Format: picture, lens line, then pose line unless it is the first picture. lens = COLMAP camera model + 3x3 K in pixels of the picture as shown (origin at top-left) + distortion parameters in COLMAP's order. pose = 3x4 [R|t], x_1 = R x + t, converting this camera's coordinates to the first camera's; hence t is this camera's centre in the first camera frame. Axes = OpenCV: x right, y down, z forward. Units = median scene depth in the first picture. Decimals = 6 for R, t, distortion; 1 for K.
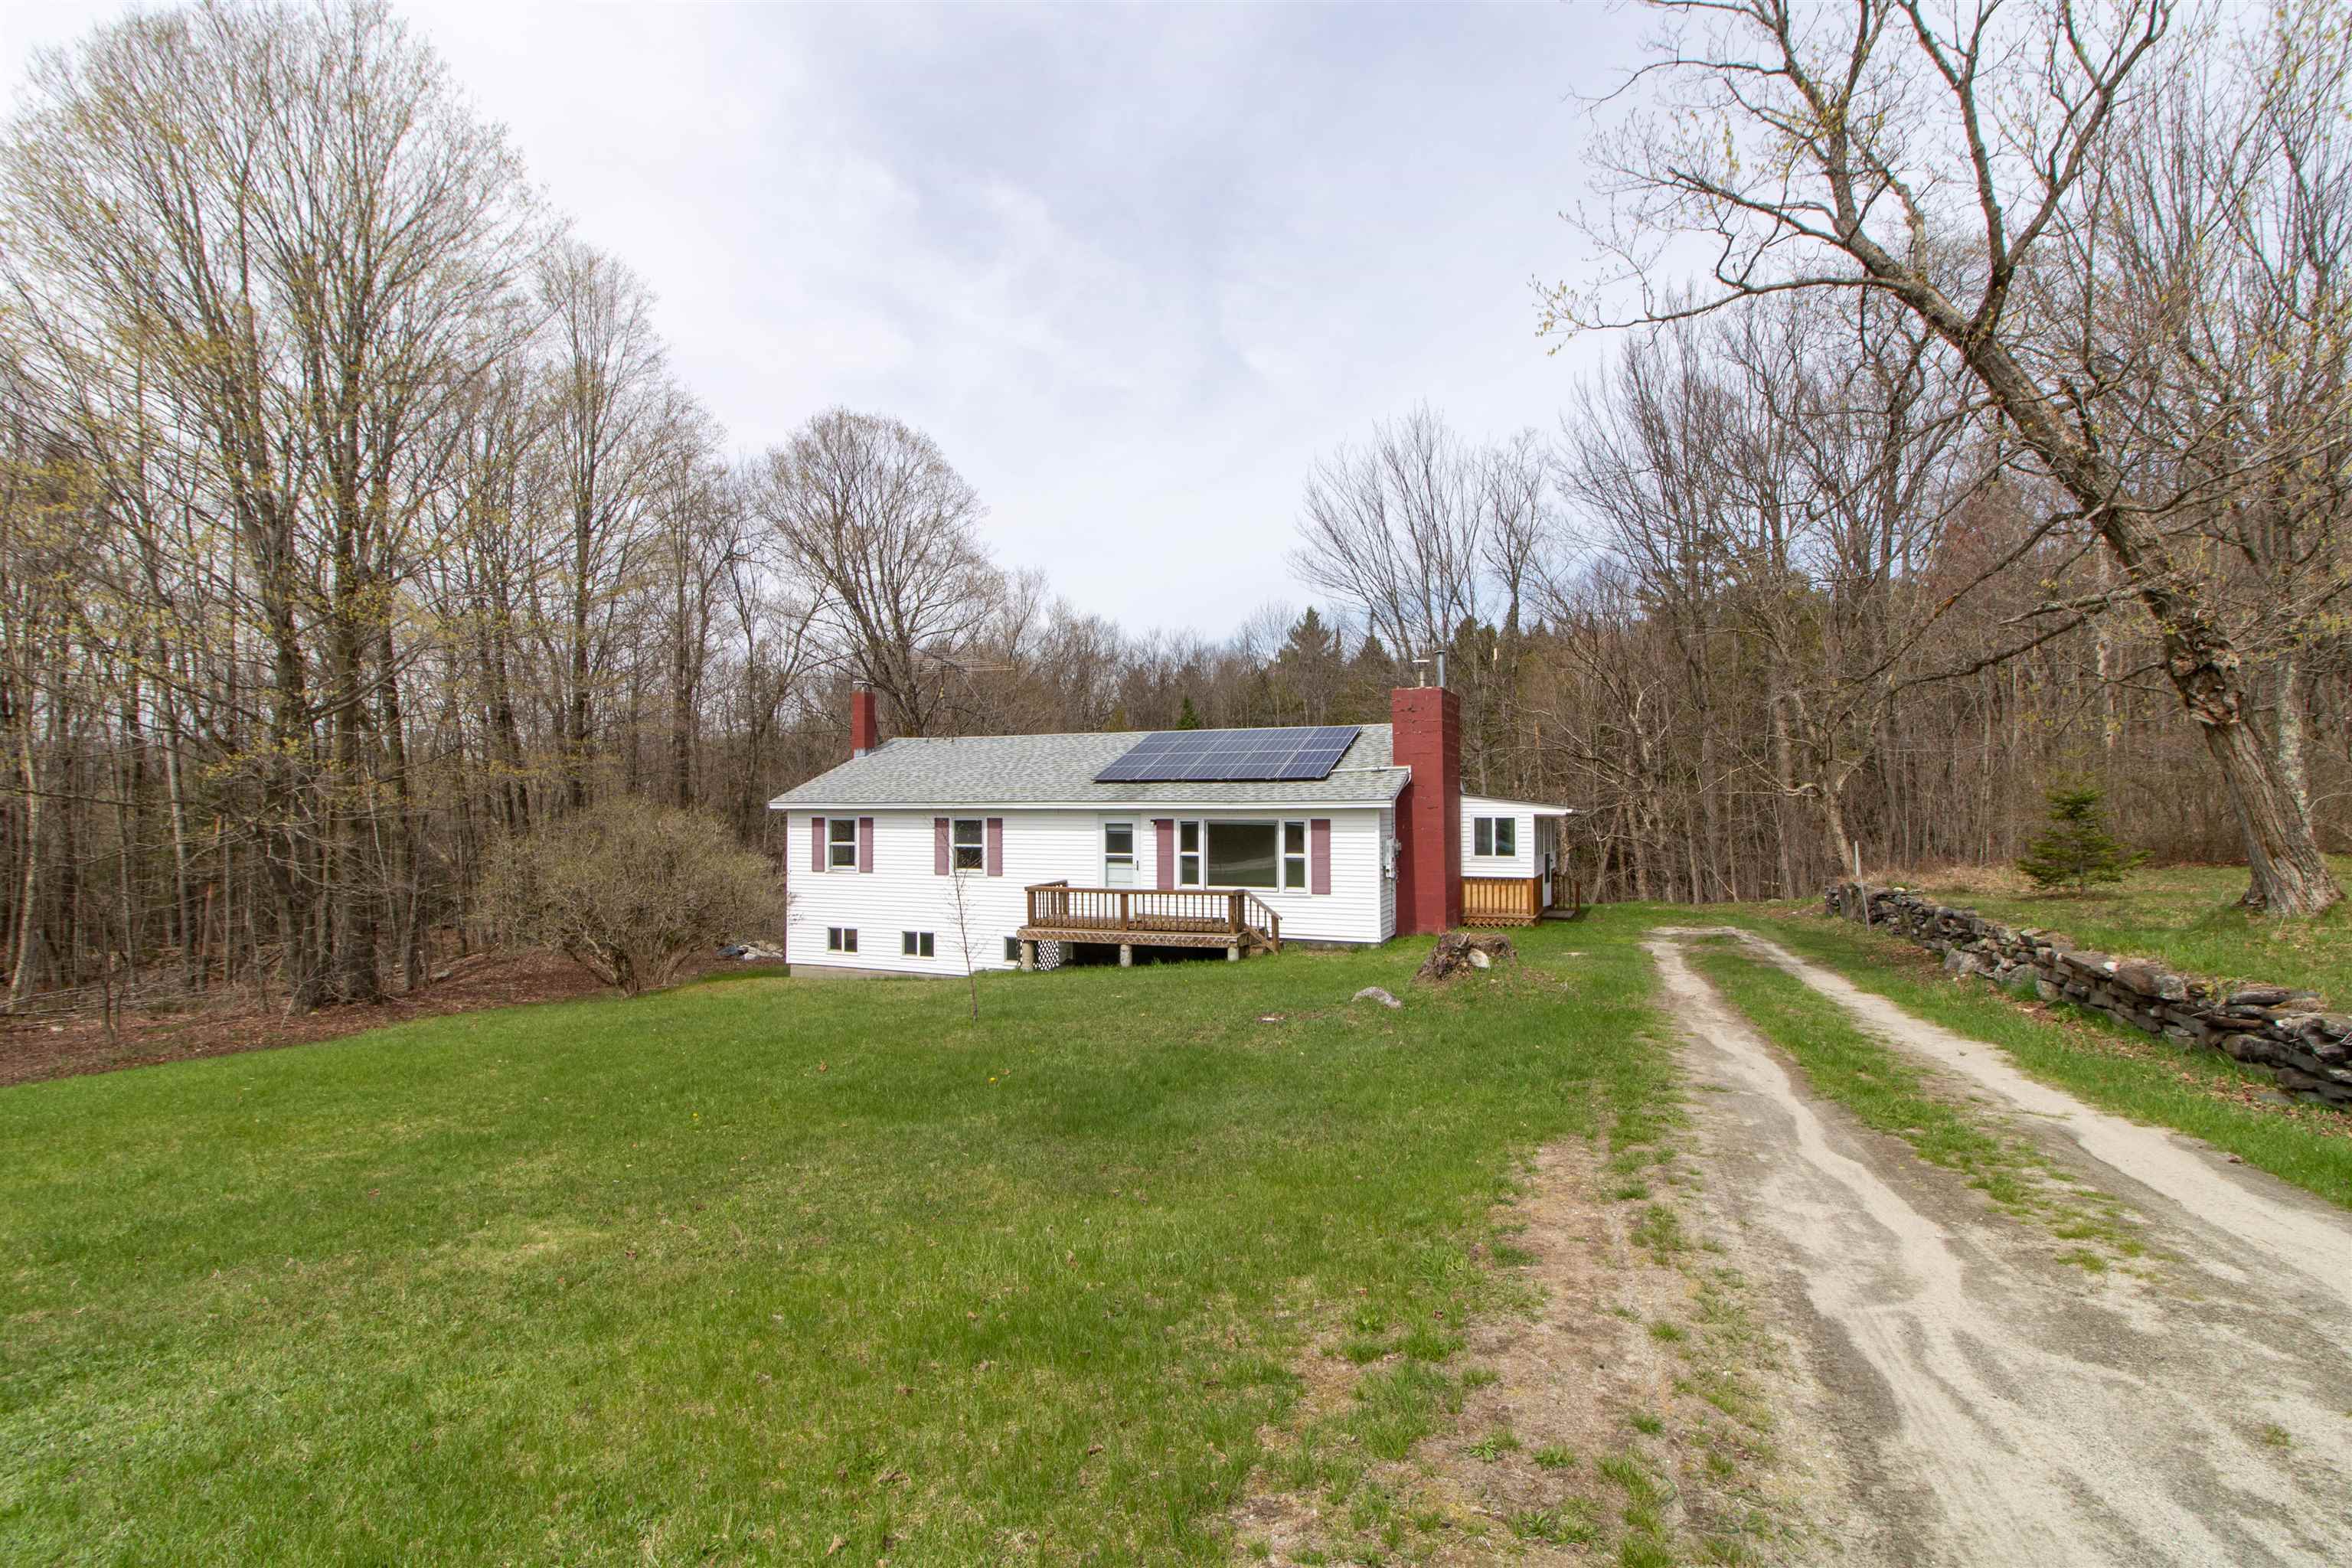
lens RADIAL K [[1133.7, 0, 1190.8], [0, 1133.7, 788.7], [0, 0, 1]] dist [0.011954, -0.001960]
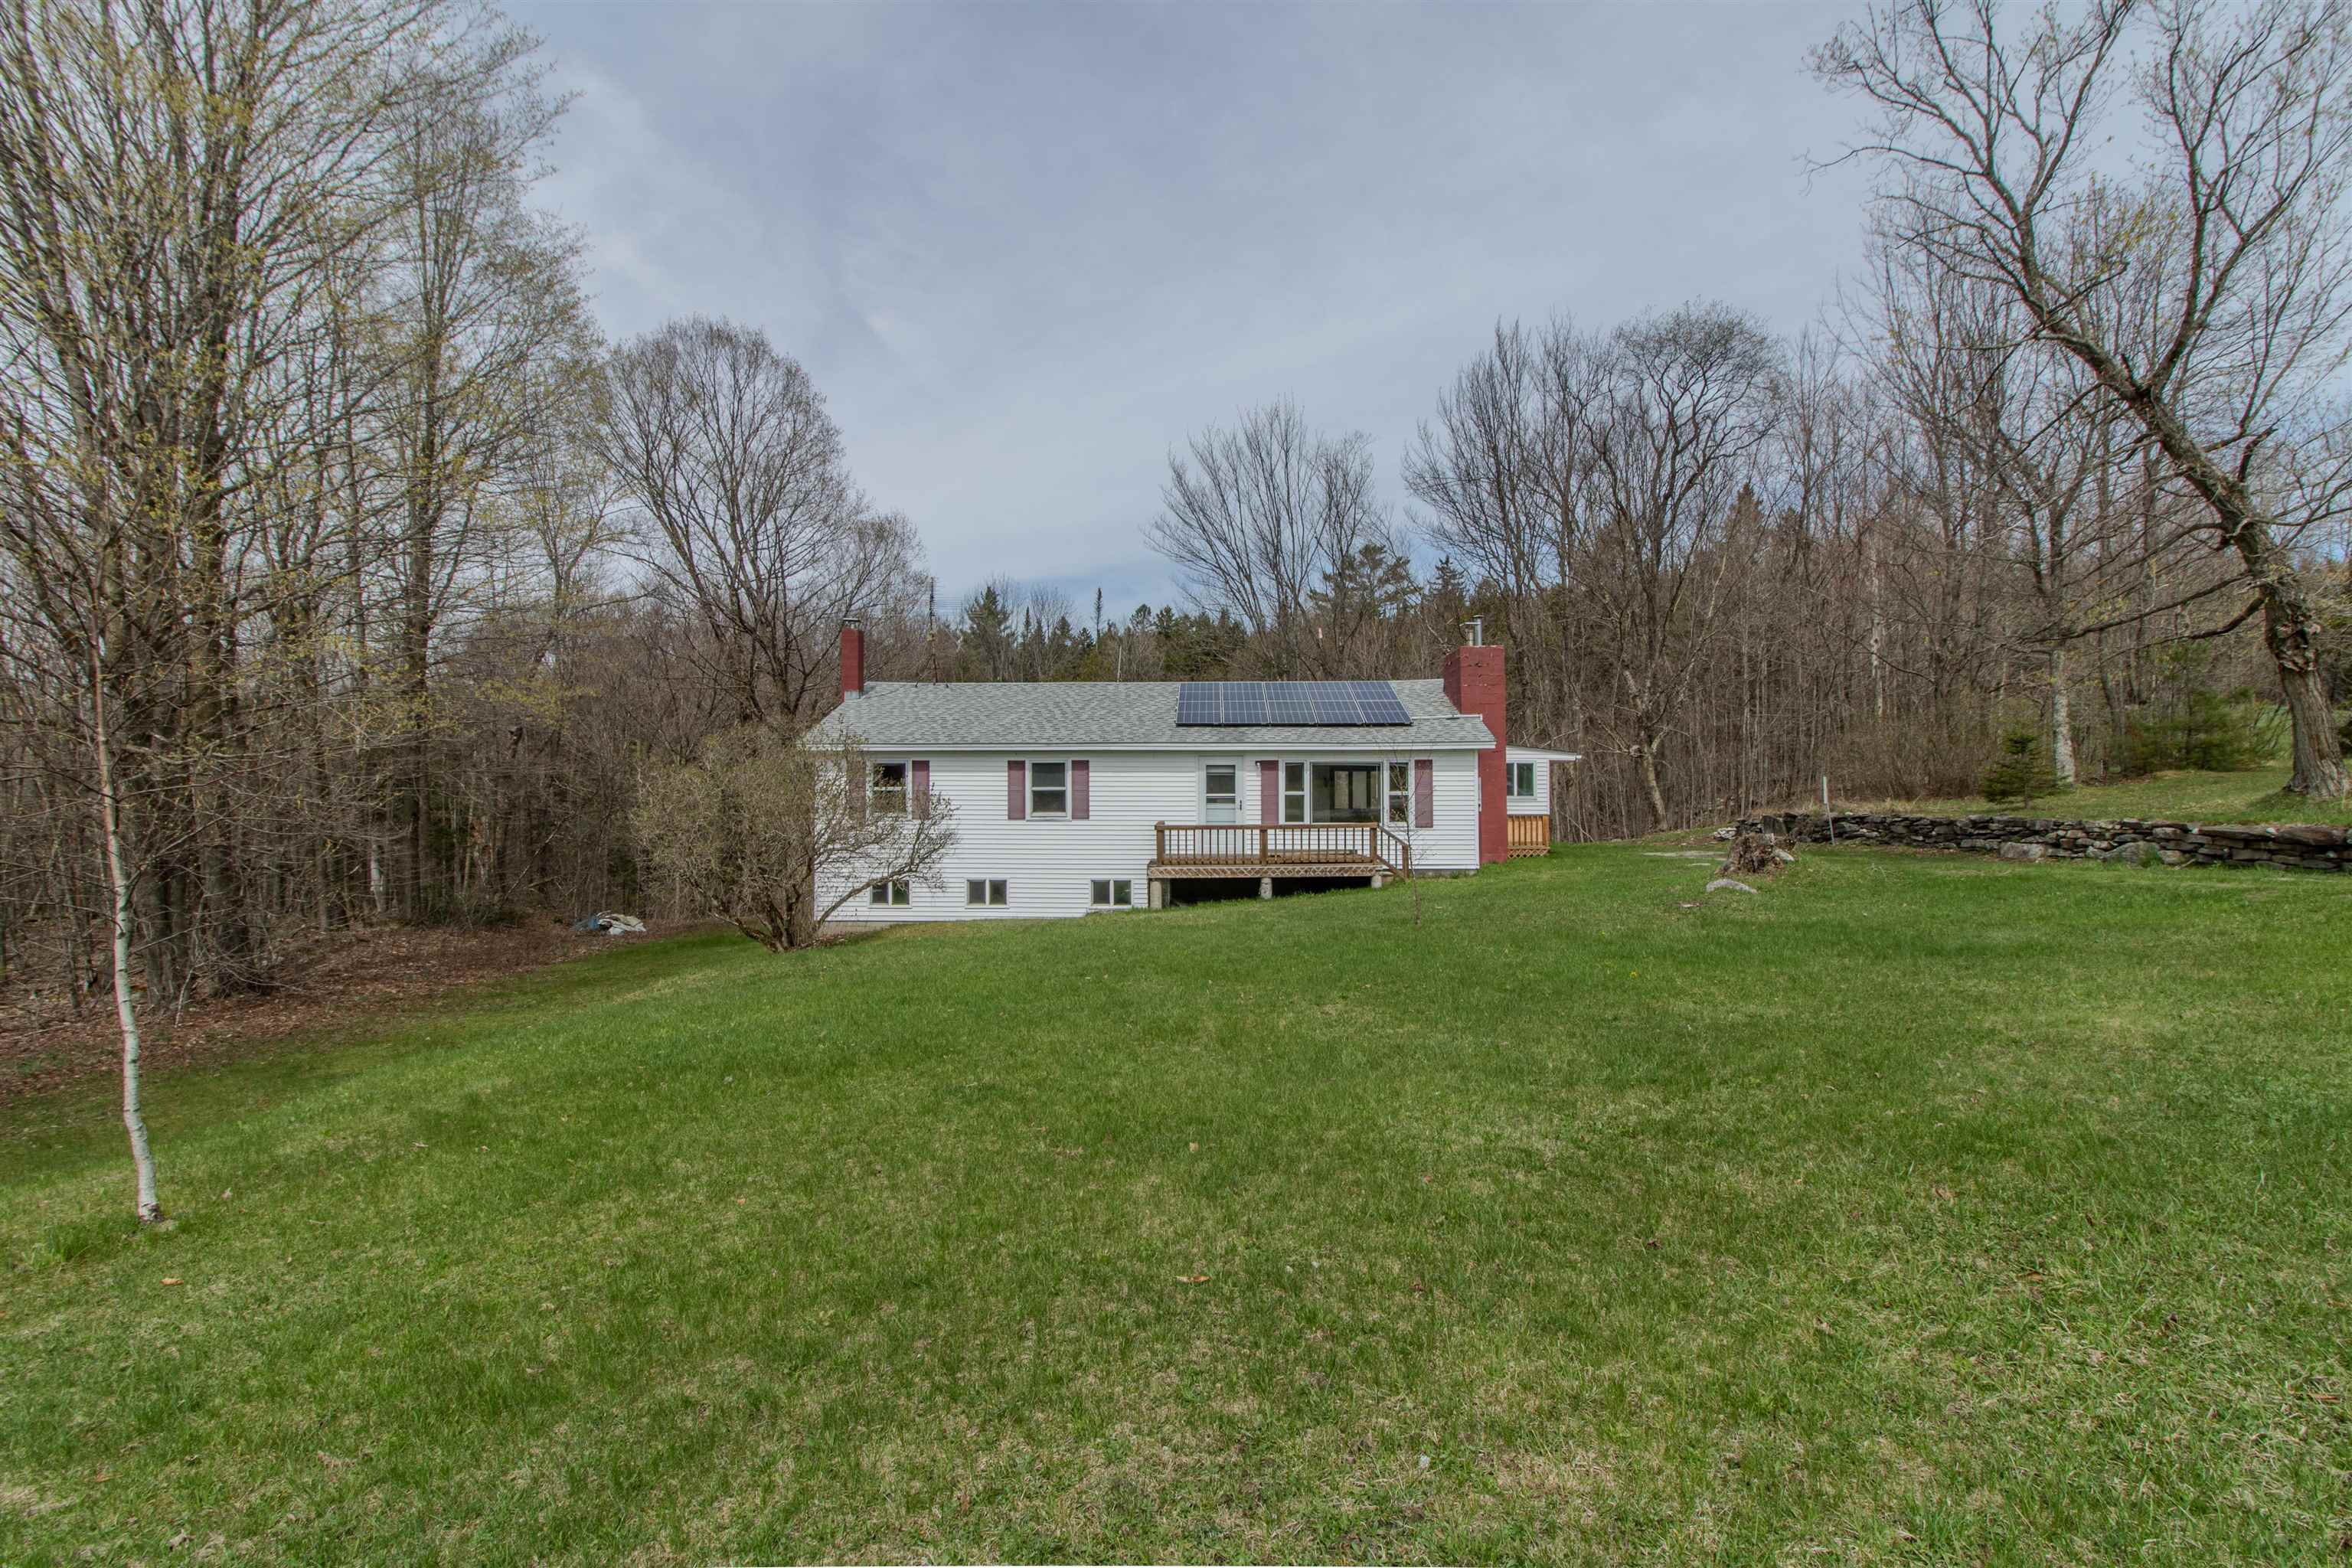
lens RADIAL K [[1133.7, 0, 1163.4], [0, 1133.7, 785.6], [0, 0, 1]] dist [0.011954, -0.001960]
pose [[0.934869, 0.000774, 0.354991, -0.476987], [-0.004212, 0.999951, 0.008910, 0.040287], [-0.354967, -0.009825, 0.934827, 0.053450]]
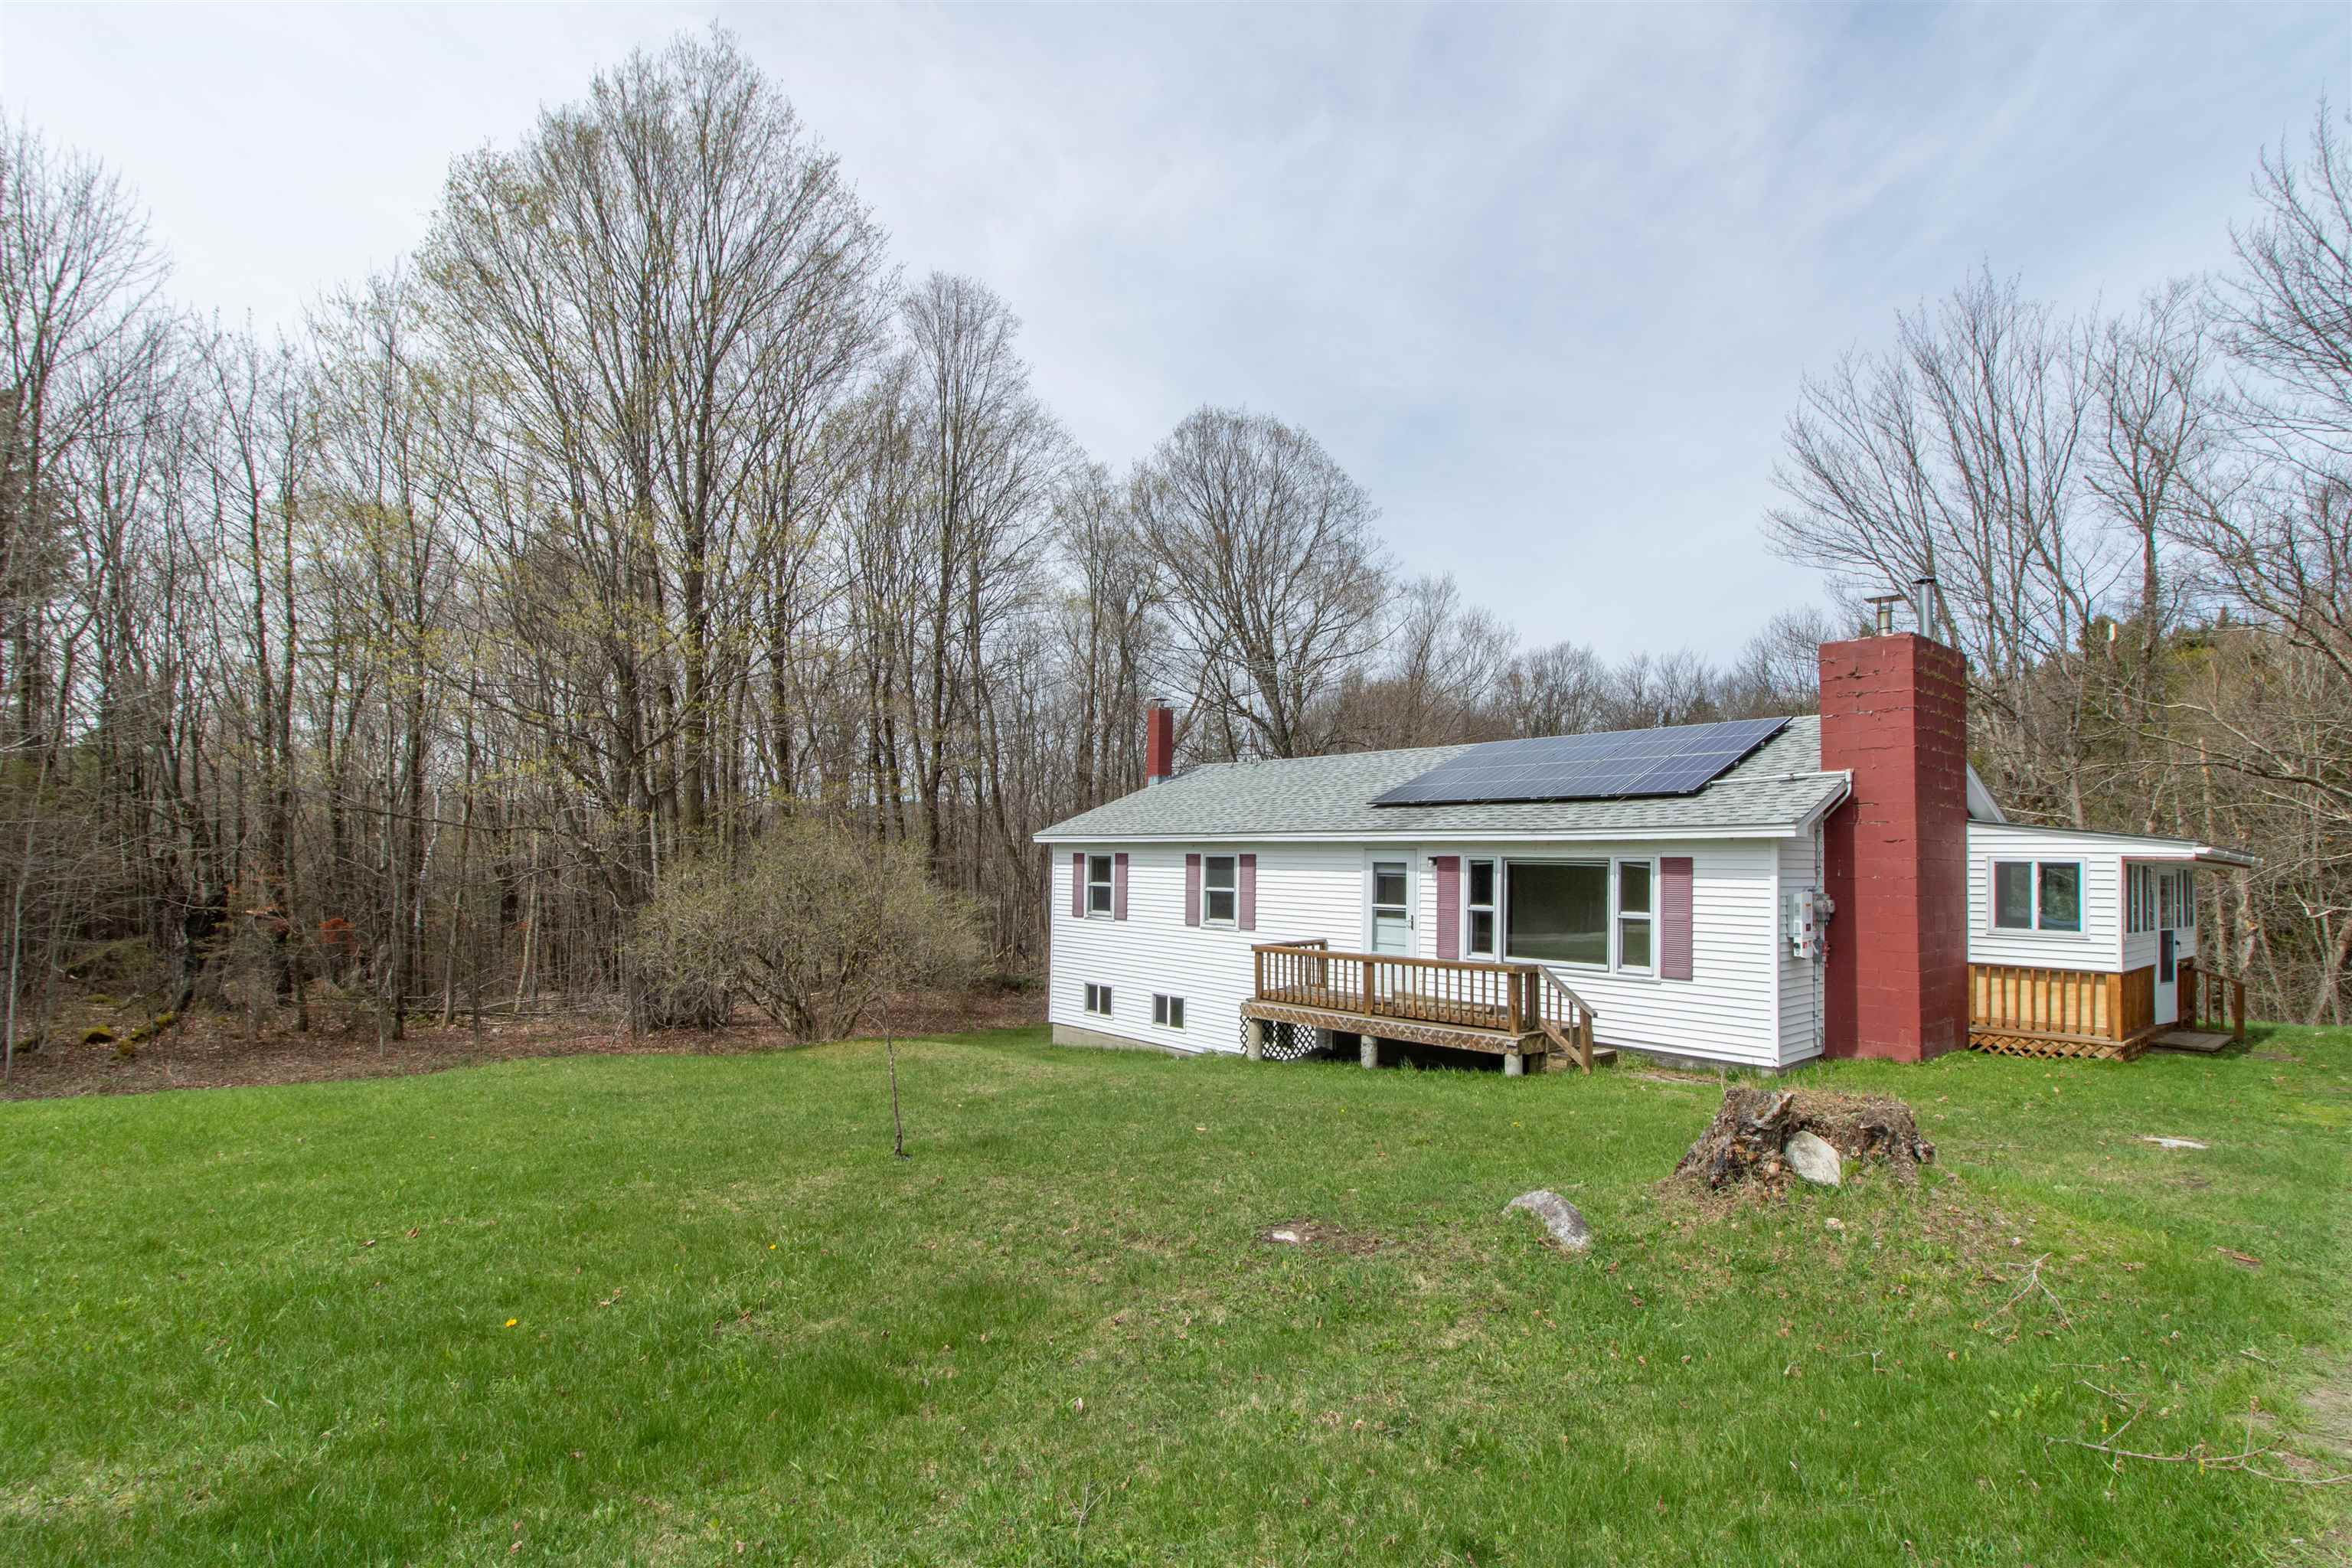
lens RADIAL K [[1133.7, 0, 1206.0], [0, 1133.7, 835.7], [0, 0, 1]] dist [0.011954, -0.001960]
pose [[0.903773, 0.004335, -0.427990, 0.136356], [-0.009149, 0.999916, -0.009192, 0.021400], [0.427914, 0.012223, 0.903737, 0.307478]]
